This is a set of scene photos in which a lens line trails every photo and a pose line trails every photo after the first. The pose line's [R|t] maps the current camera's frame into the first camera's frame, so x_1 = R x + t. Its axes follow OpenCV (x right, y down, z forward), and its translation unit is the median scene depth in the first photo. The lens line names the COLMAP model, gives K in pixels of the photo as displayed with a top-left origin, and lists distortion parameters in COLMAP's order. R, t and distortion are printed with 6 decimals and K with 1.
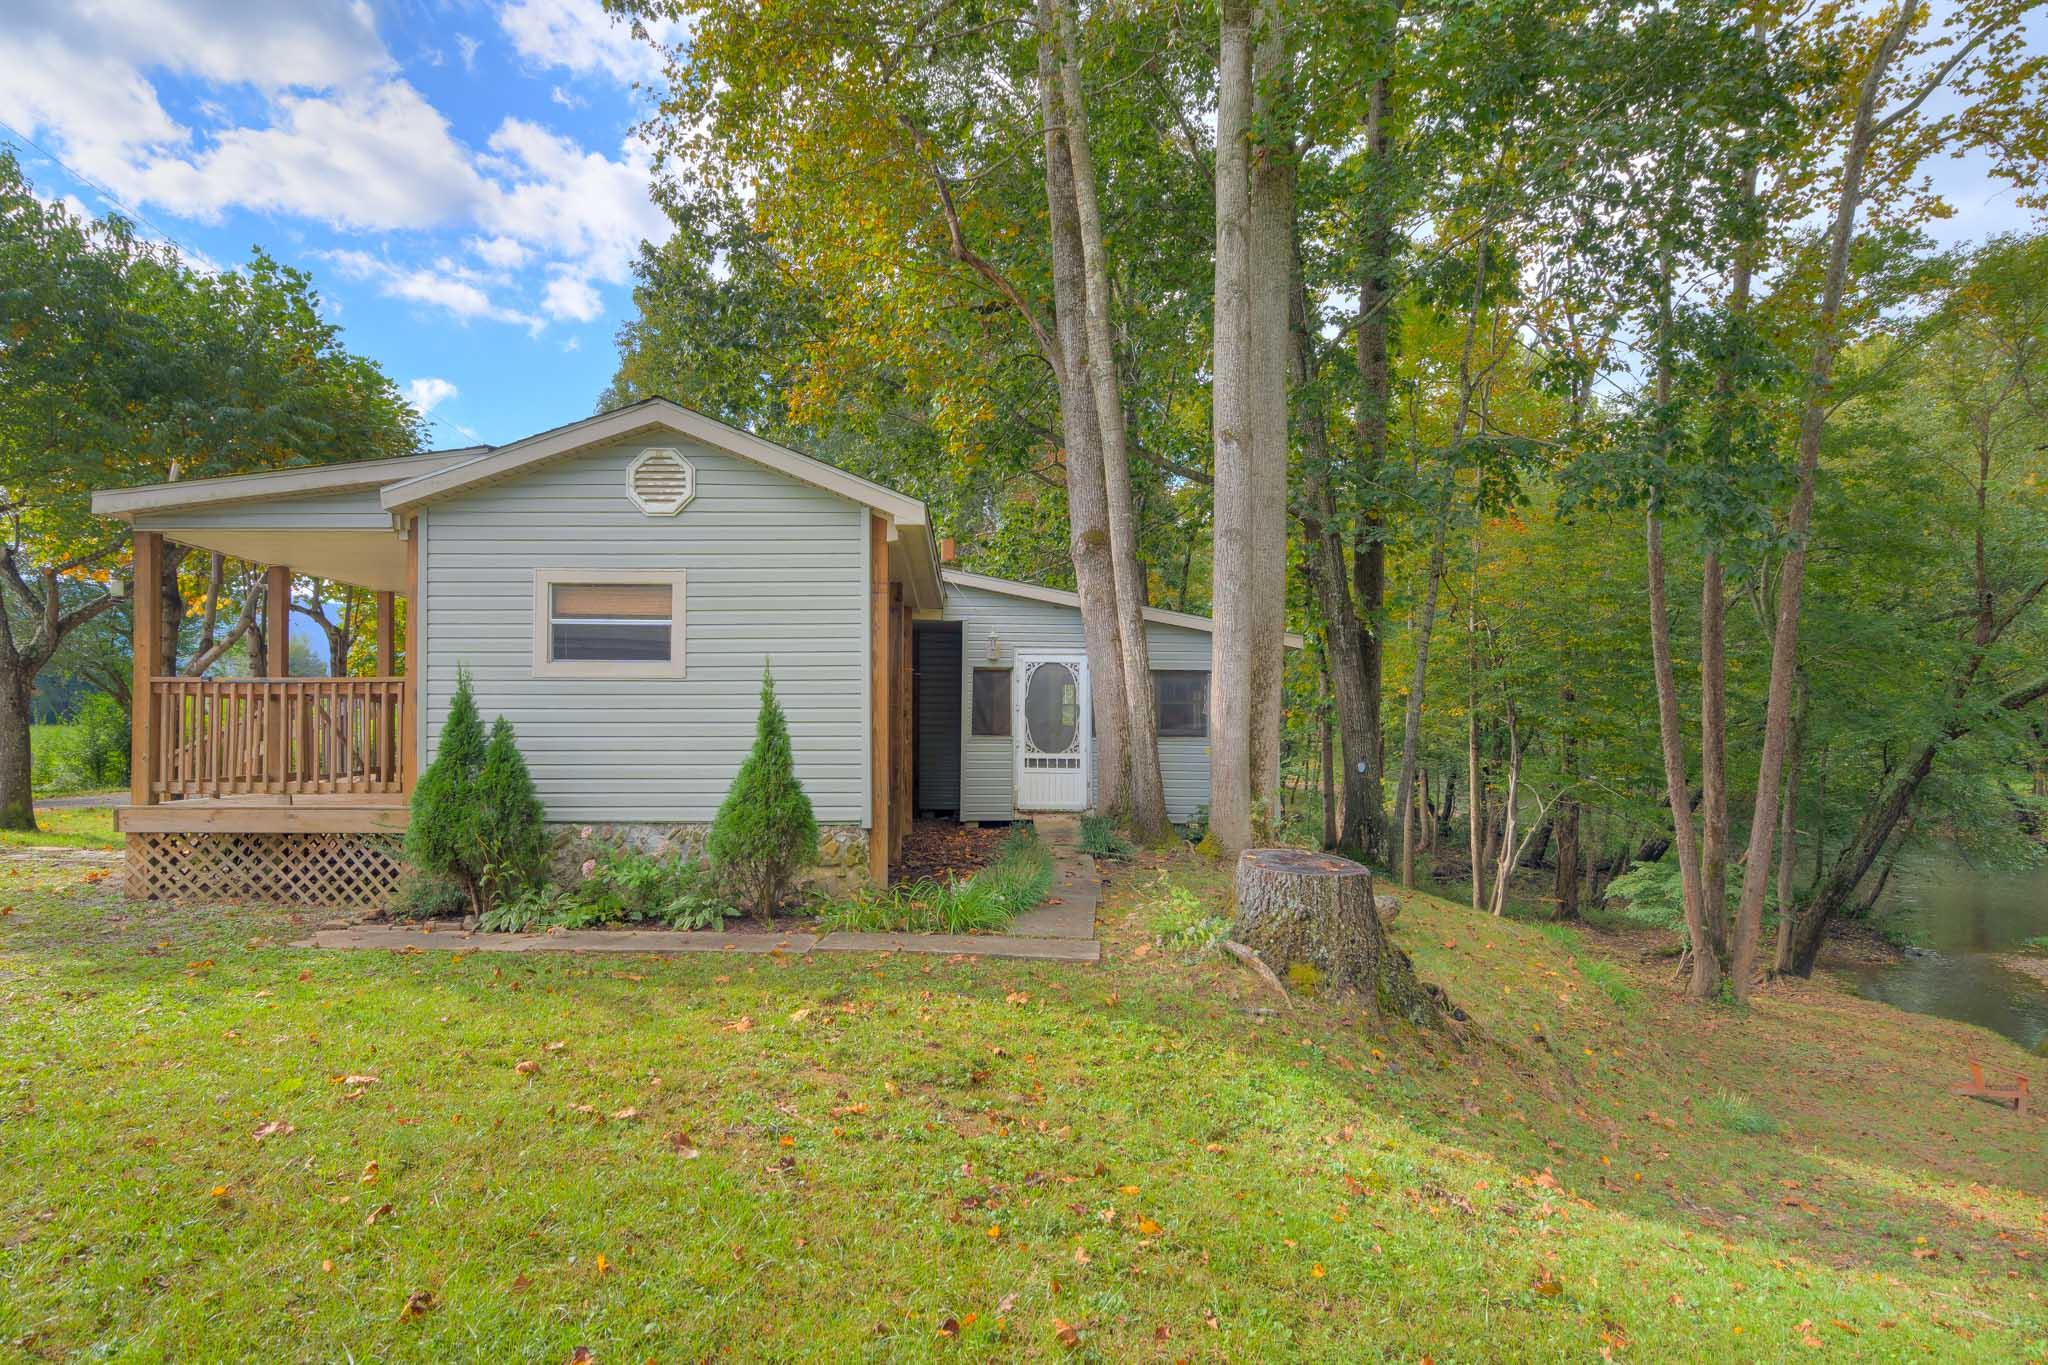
lens RADIAL K [[1188.5, 0, 1027.4], [0, 1188.5, 704.7], [0, 0, 1]] dist [-0.000142, 0.000635]
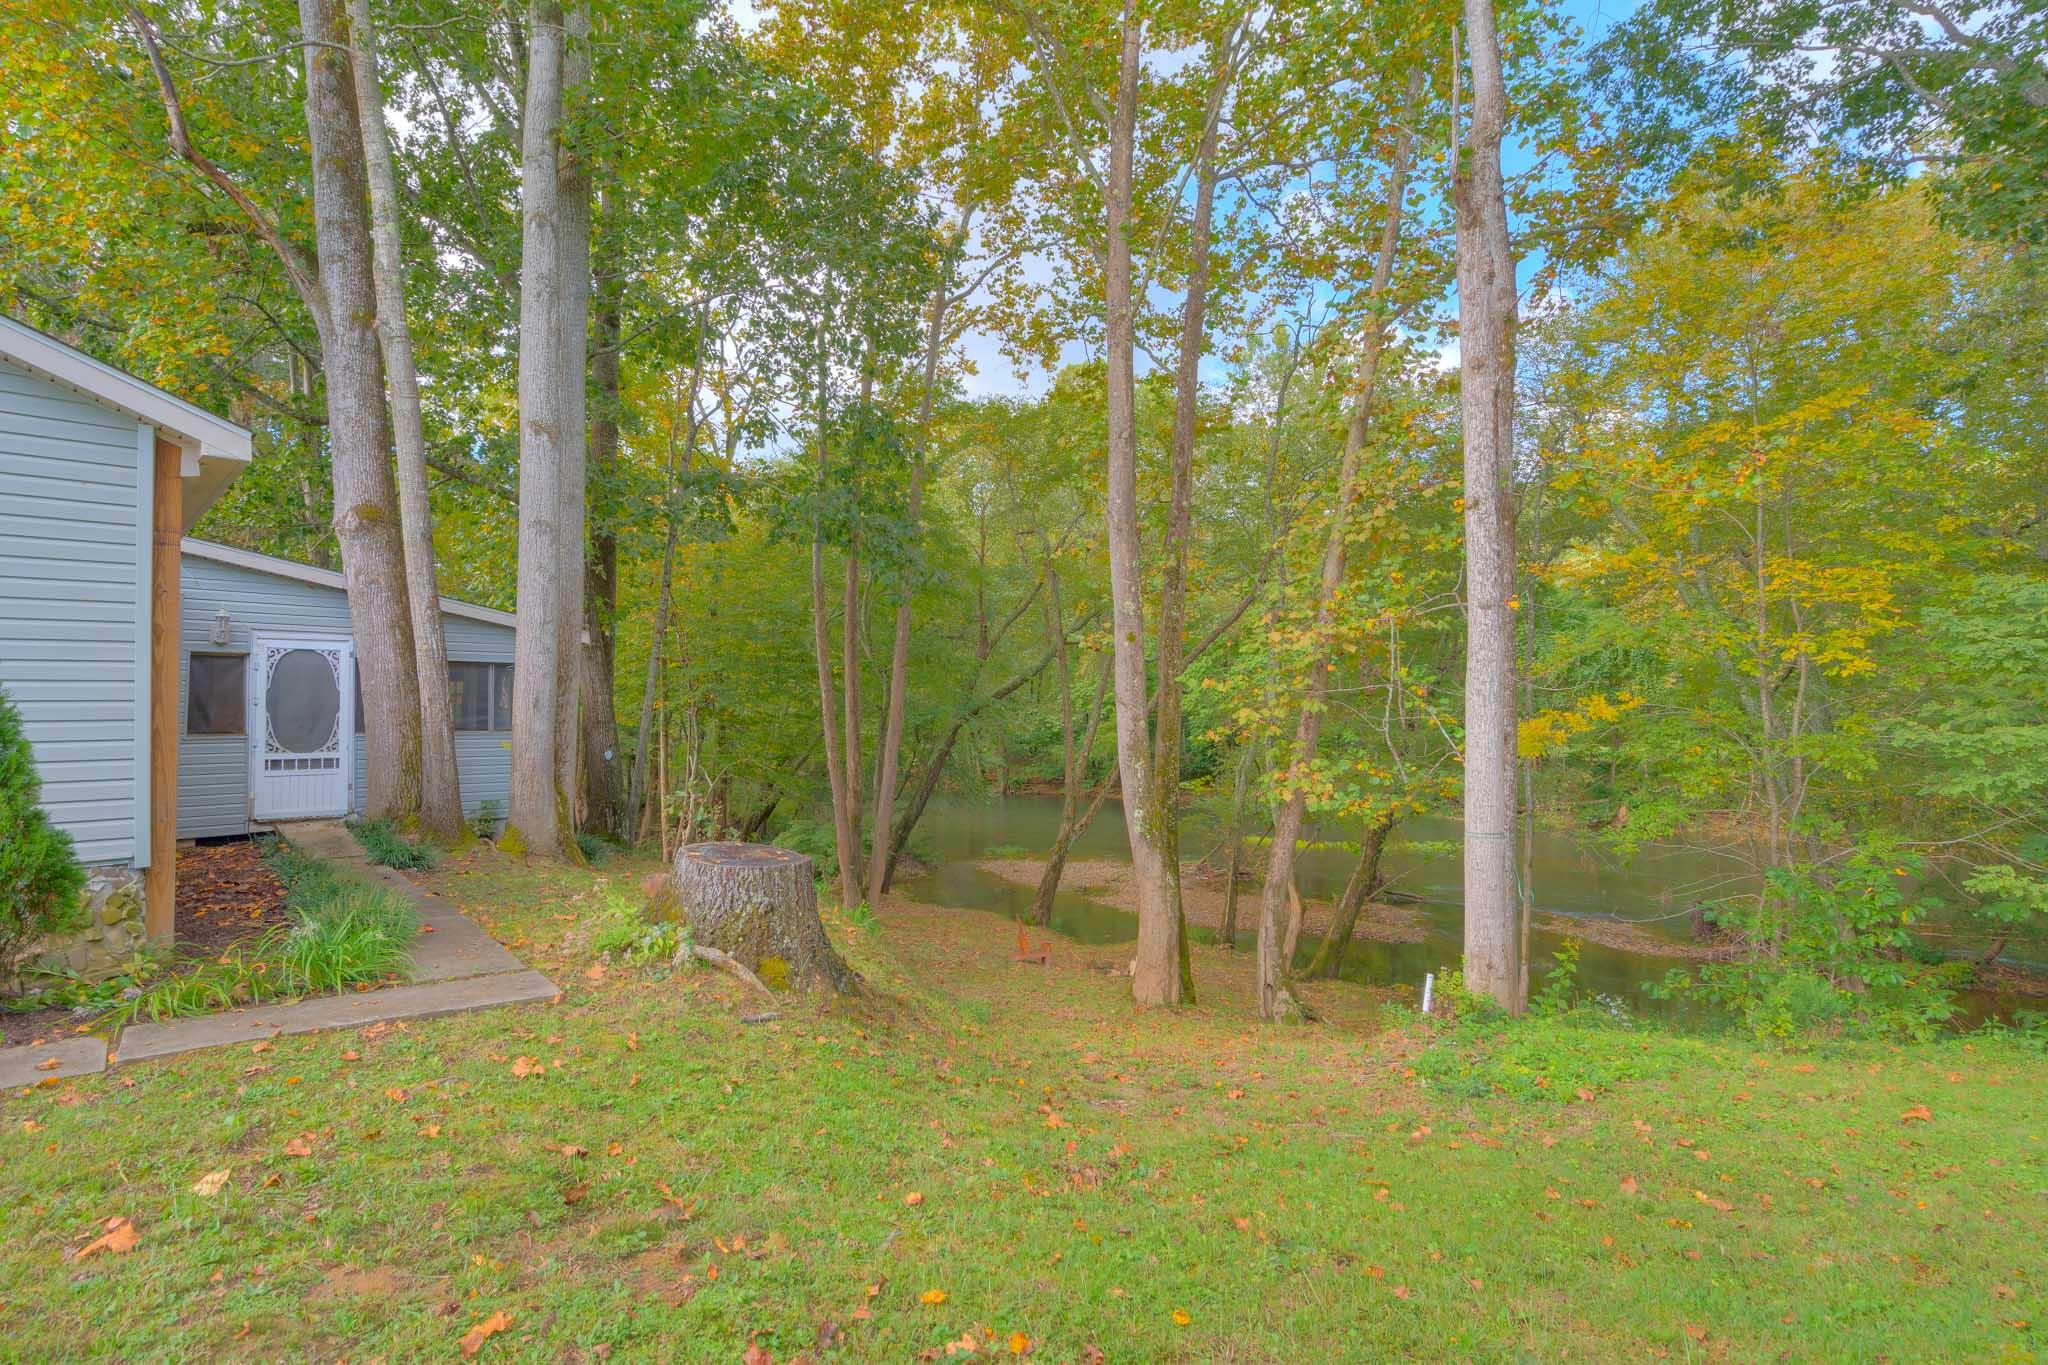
lens RADIAL K [[1004.3, 0, 1036.6], [0, 1004.3, 675.9], [0, 0, 1]] dist [0.000050, 0.001521]
pose [[0.750617, 0.014727, 0.660574, -0.064545], [-0.000295, 0.999759, -0.021953, 0.000417], [-0.660738, 0.016283, 0.750440, 0.088343]]
